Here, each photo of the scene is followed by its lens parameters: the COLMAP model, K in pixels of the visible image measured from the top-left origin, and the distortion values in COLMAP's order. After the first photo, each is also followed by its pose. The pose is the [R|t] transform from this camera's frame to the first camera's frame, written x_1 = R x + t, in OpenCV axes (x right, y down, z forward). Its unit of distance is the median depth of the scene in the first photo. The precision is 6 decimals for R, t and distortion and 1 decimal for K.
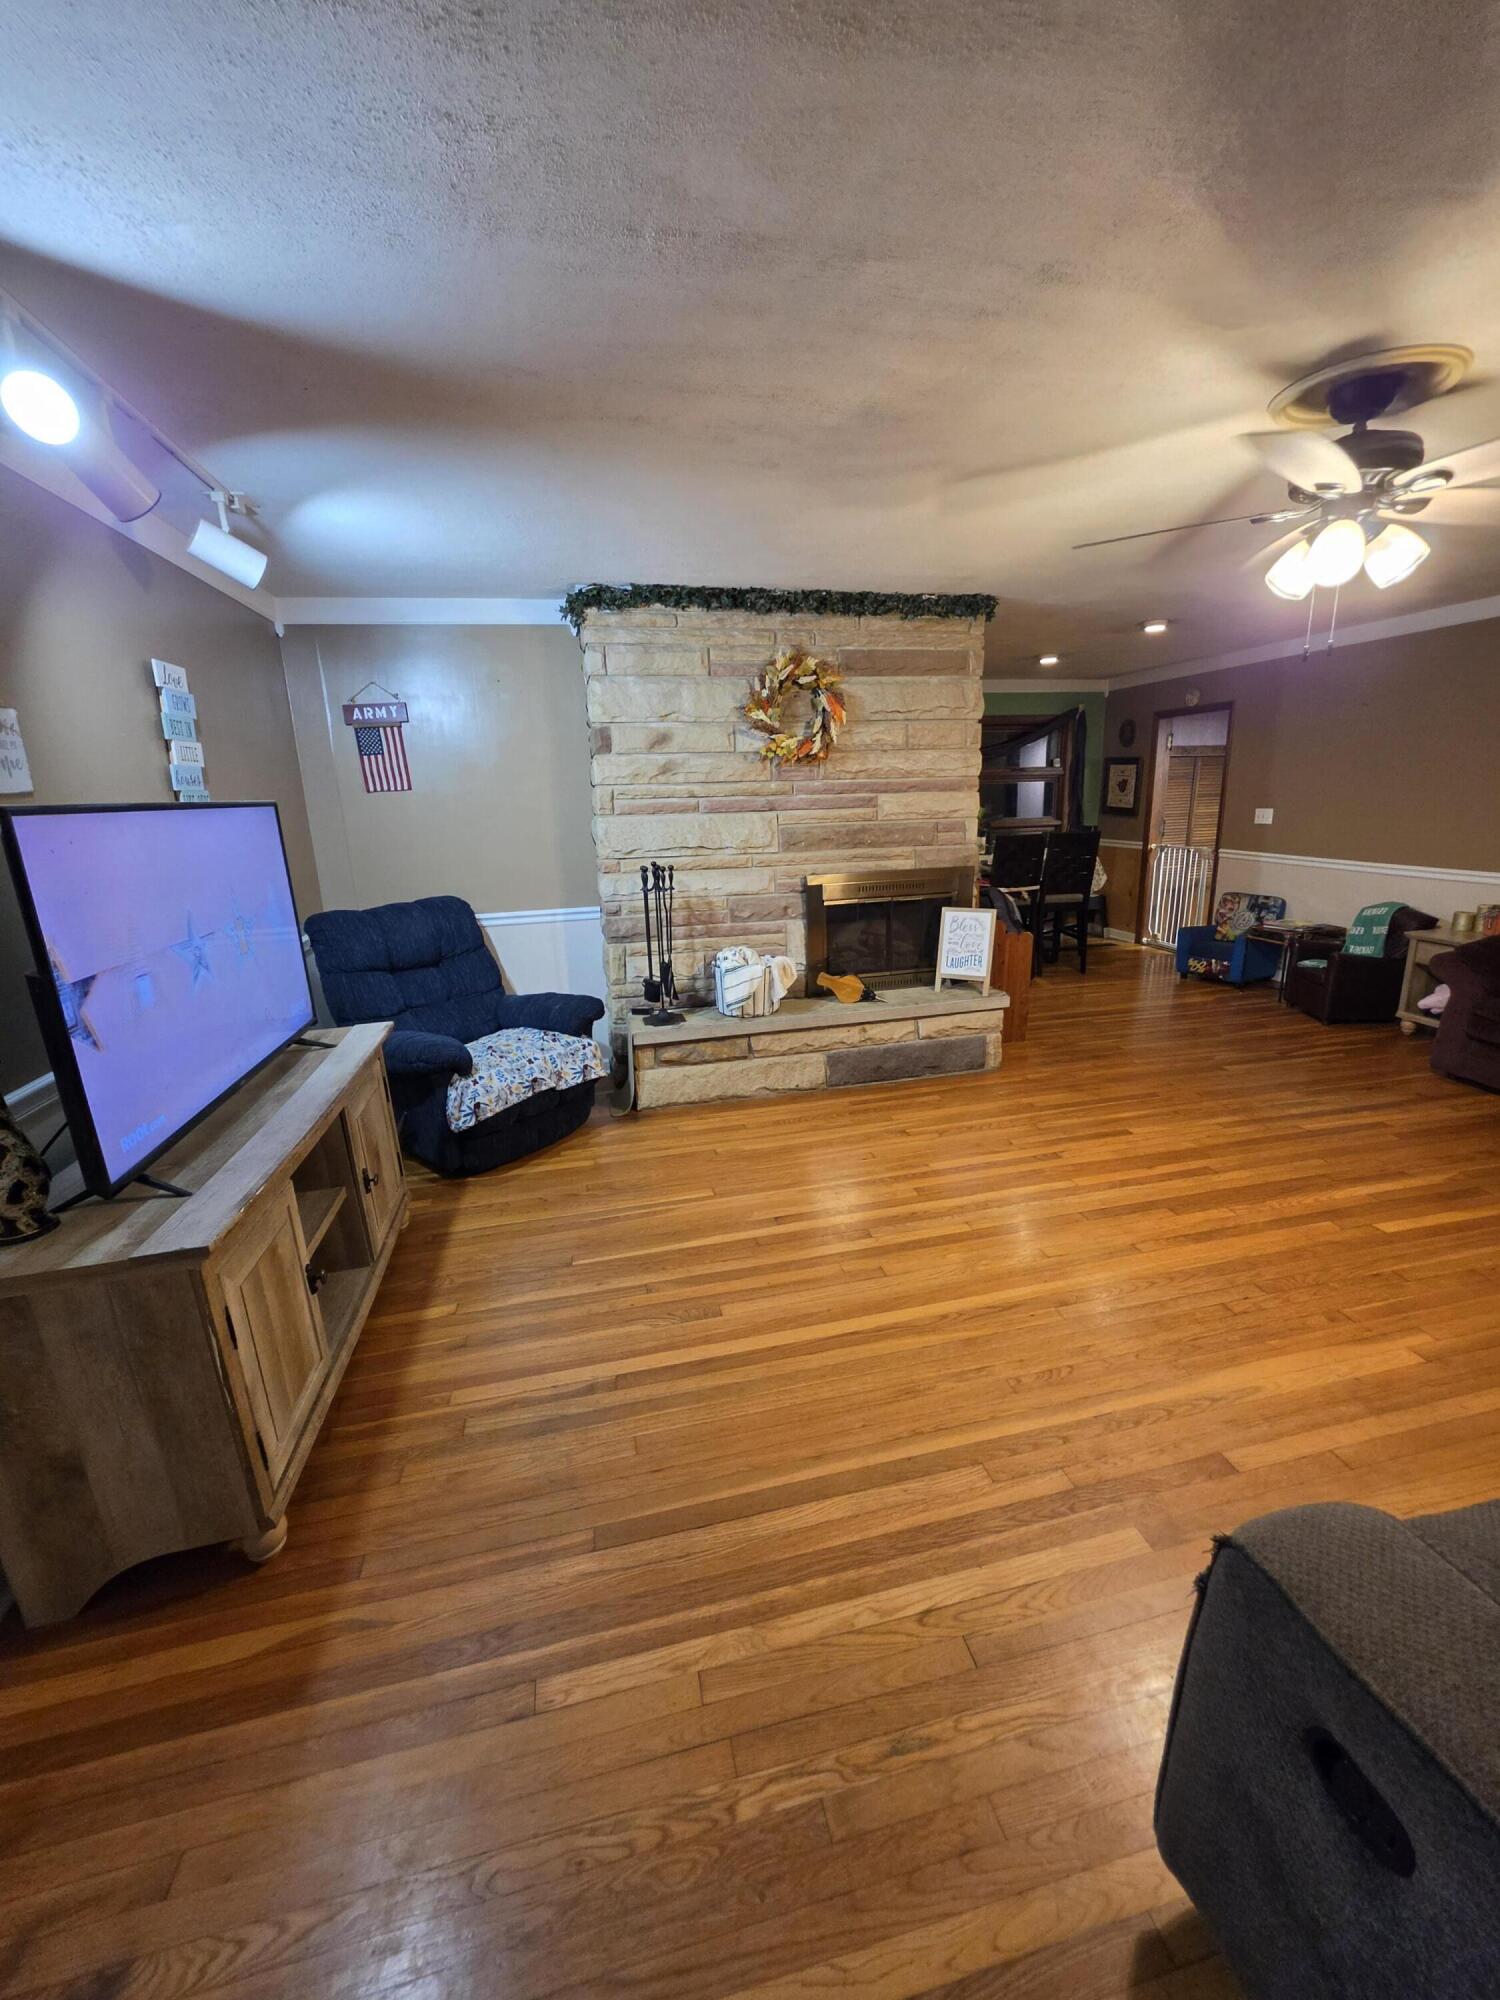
lens RADIAL K [[802.5, 0, 759.8], [0, 802.5, 999.2], [0, 0, 1]] dist [-0.004277, 0.000674]
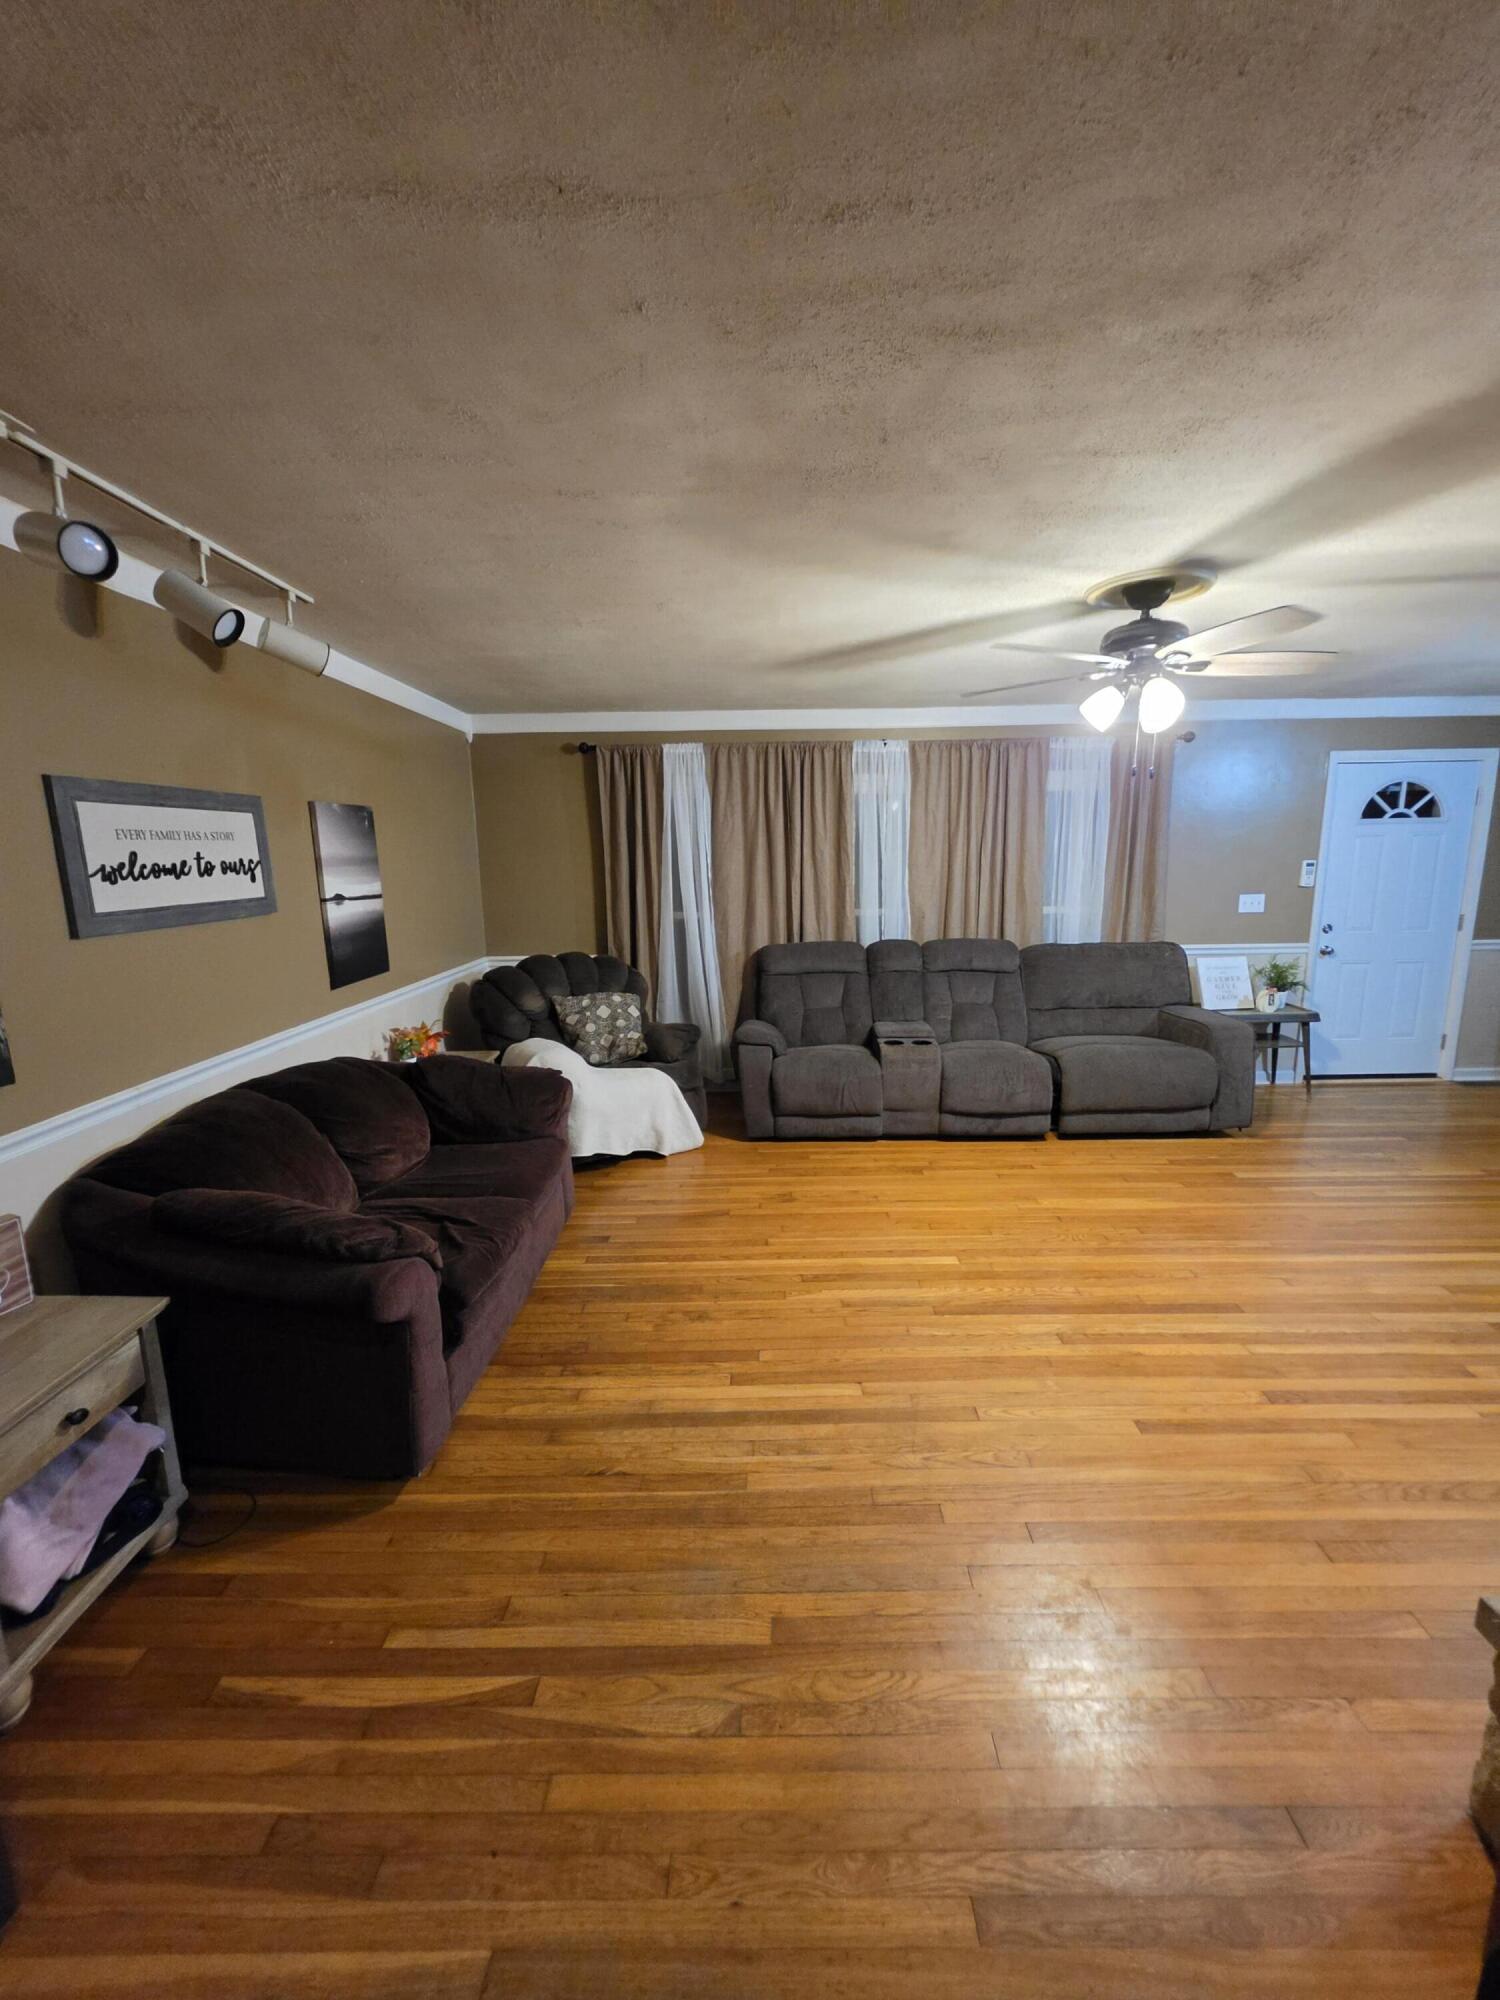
lens RADIAL K [[802.5, 0, 759.8], [0, 802.5, 999.2], [0, 0, 1]] dist [-0.004277, 0.000674]
pose [[-0.972271, 0.001892, 0.233850, 0.532218], [0.099946, 0.907405, 0.408200, -0.370722], [-0.211424, 0.420253, -0.882433, 1.300983]]
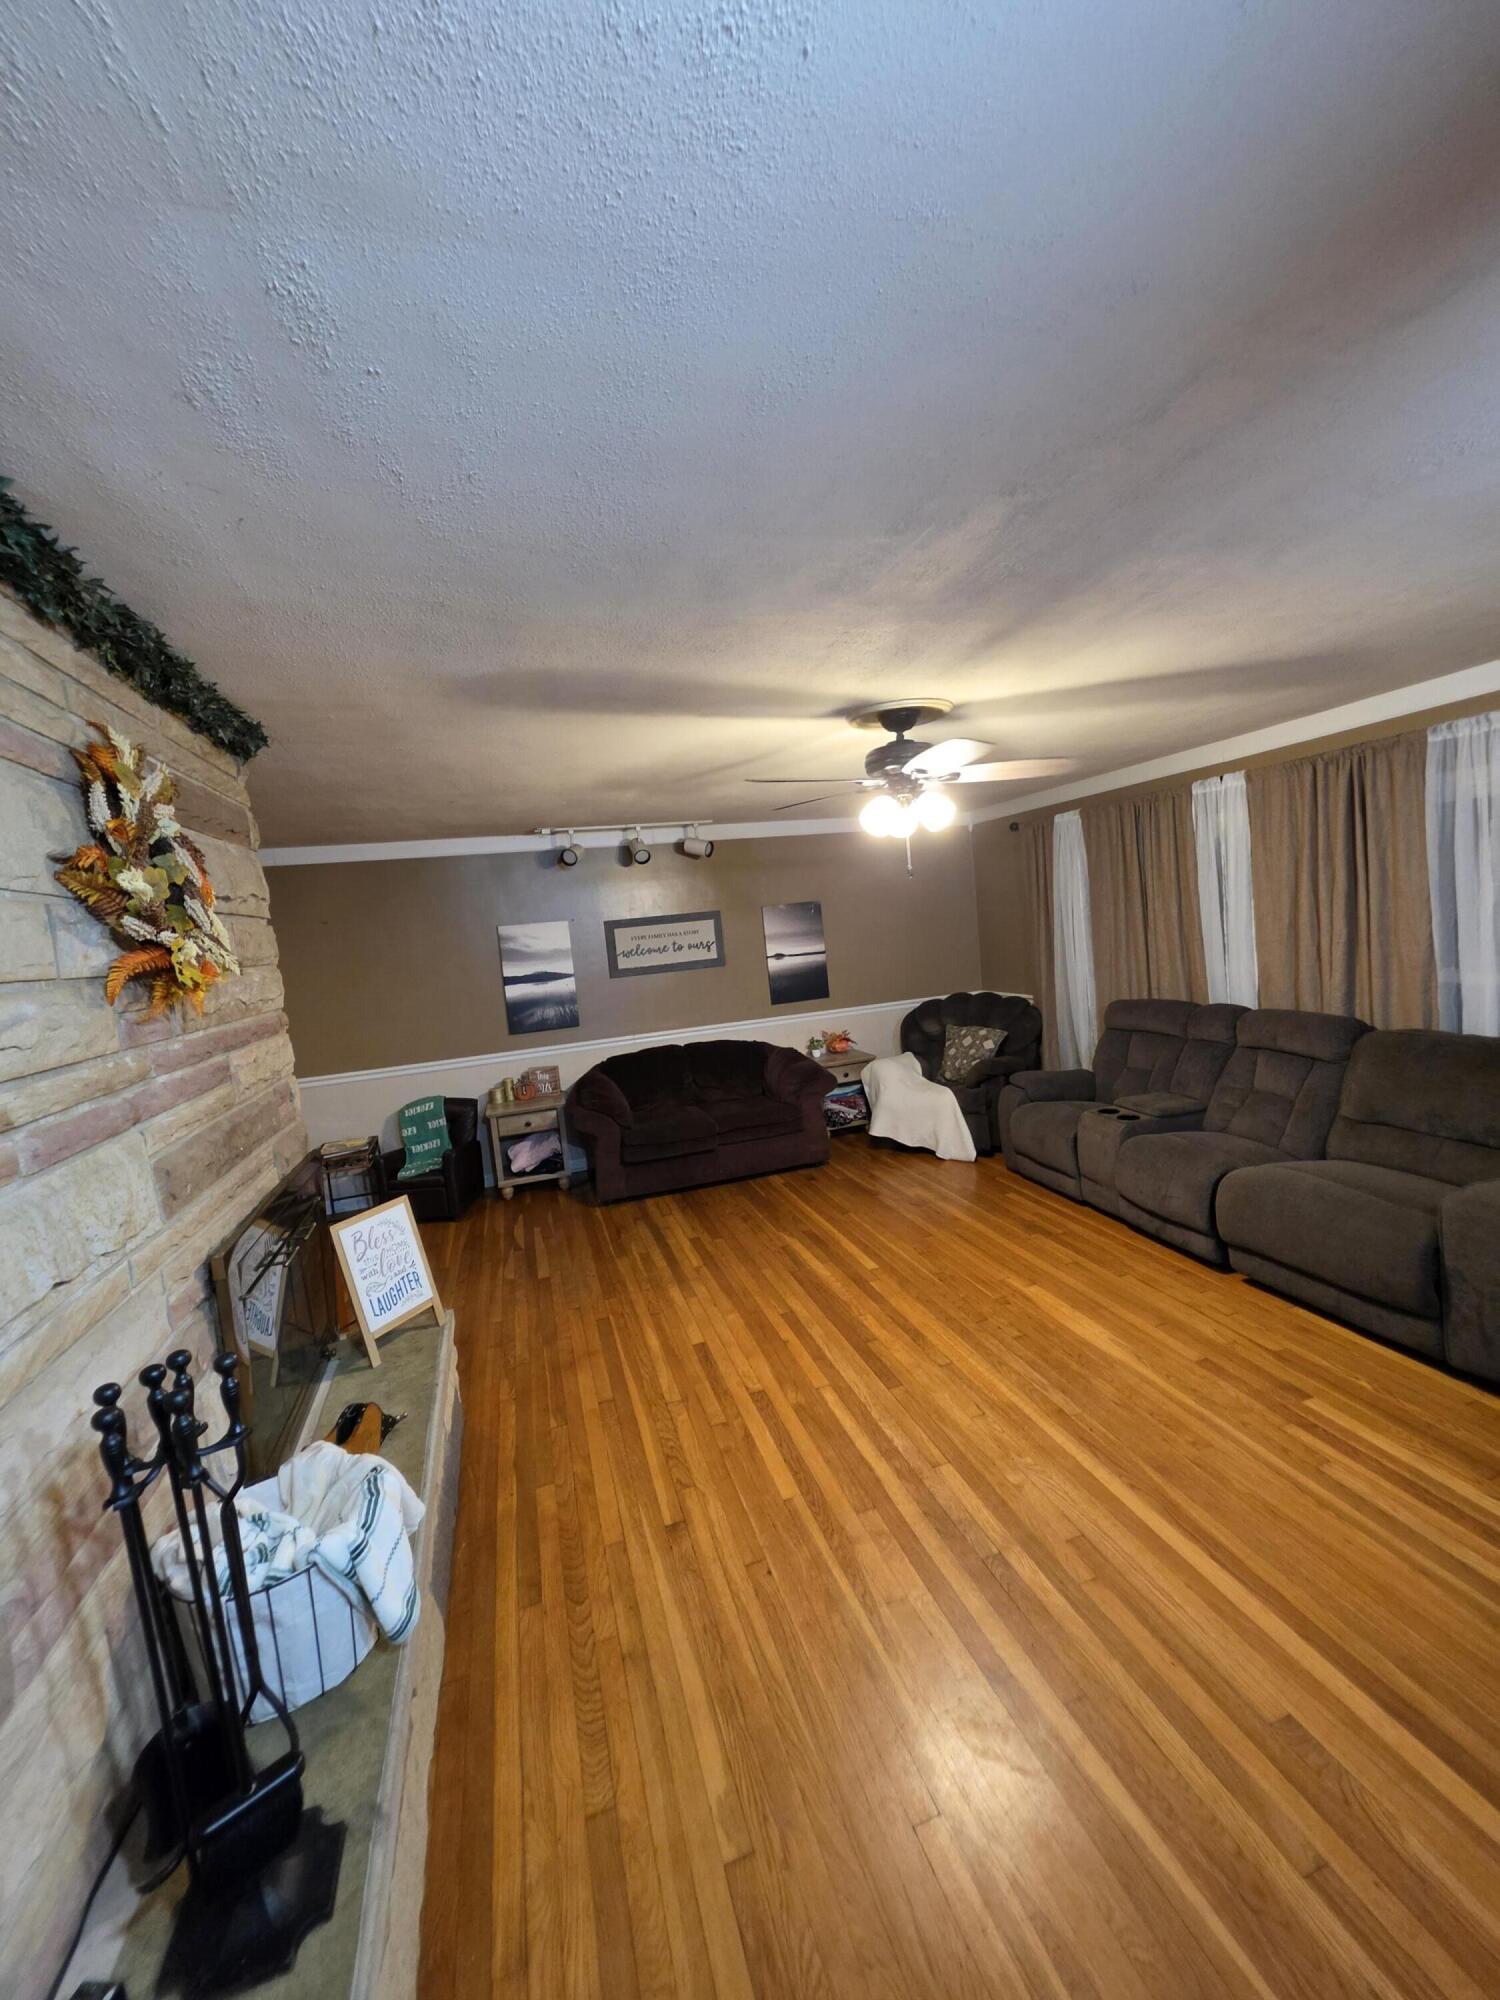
lens RADIAL K [[800.6, 0, 765.9], [0, 800.6, 996.1], [0, 0, 1]] dist [-0.001248, 0.000172]
pose [[-0.084425, -0.056125, 0.994848, -0.389020], [0.339385, 0.937095, 0.081668, -0.229082], [-0.936851, 0.344532, -0.060066, 0.747429]]
